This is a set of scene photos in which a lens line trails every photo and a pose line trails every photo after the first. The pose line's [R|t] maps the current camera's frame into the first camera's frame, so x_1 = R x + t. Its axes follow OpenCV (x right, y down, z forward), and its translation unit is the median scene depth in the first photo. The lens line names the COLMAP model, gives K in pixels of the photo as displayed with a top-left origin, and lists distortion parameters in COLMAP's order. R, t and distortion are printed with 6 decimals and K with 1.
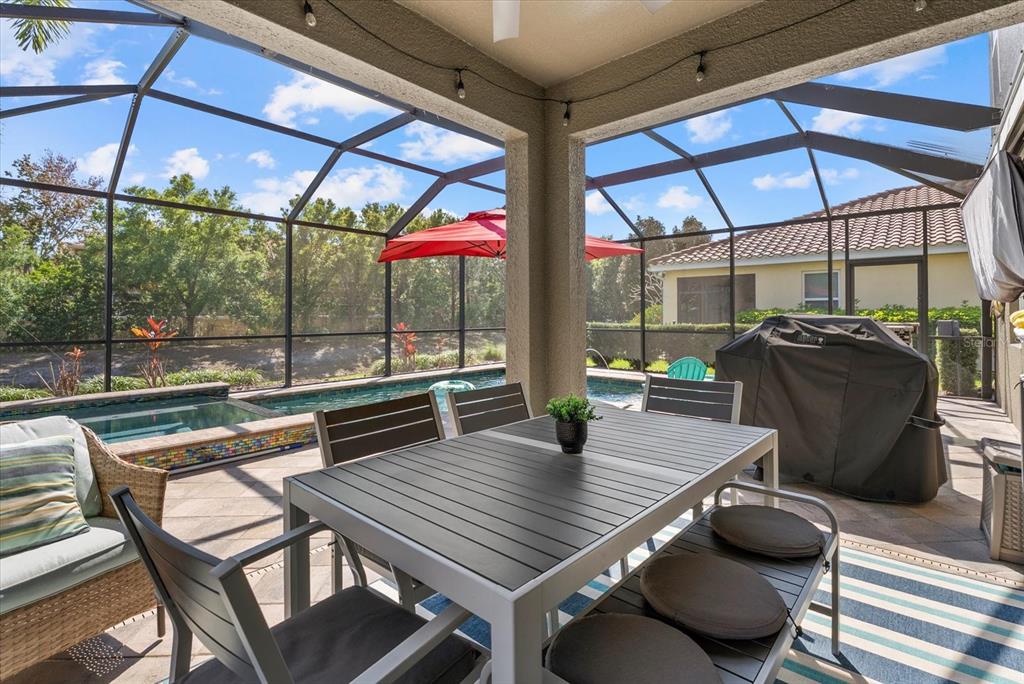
lens RADIAL K [[477.4, 0, 500.4], [0, 477.4, 312.4], [0, 0, 1]] dist [-0.000648, -0.001027]
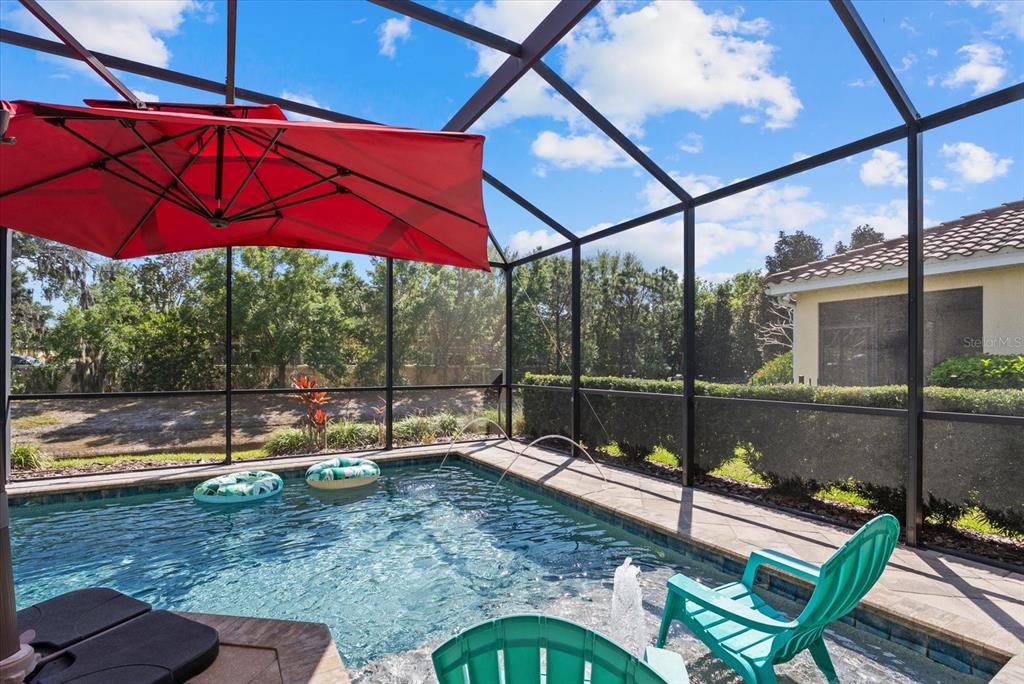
lens RADIAL K [[471.4, 0, 505.9], [0, 471.4, 346.4], [0, 0, 1]] dist [-0.014892, 0.000369]
pose [[0.954423, -0.007718, -0.298357, 0.111922], [-0.003190, 0.999345, -0.036055, 0.002427], [0.298440, 0.035364, 0.953773, 0.216449]]
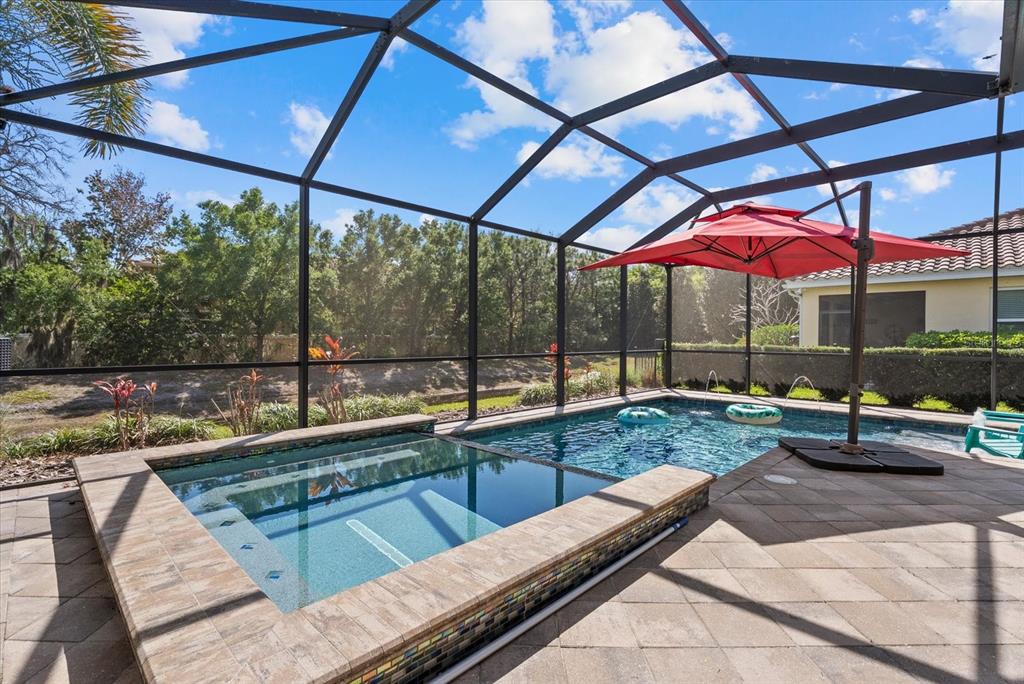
lens RADIAL K [[471.4, 0, 505.9], [0, 471.4, 346.4], [0, 0, 1]] dist [-0.014892, 0.000369]
pose [[0.999330, 0.009400, -0.035375, -0.122291], [-0.008465, 0.999613, 0.026506, 0.002337], [0.035610, -0.026189, 0.999023, 0.060576]]
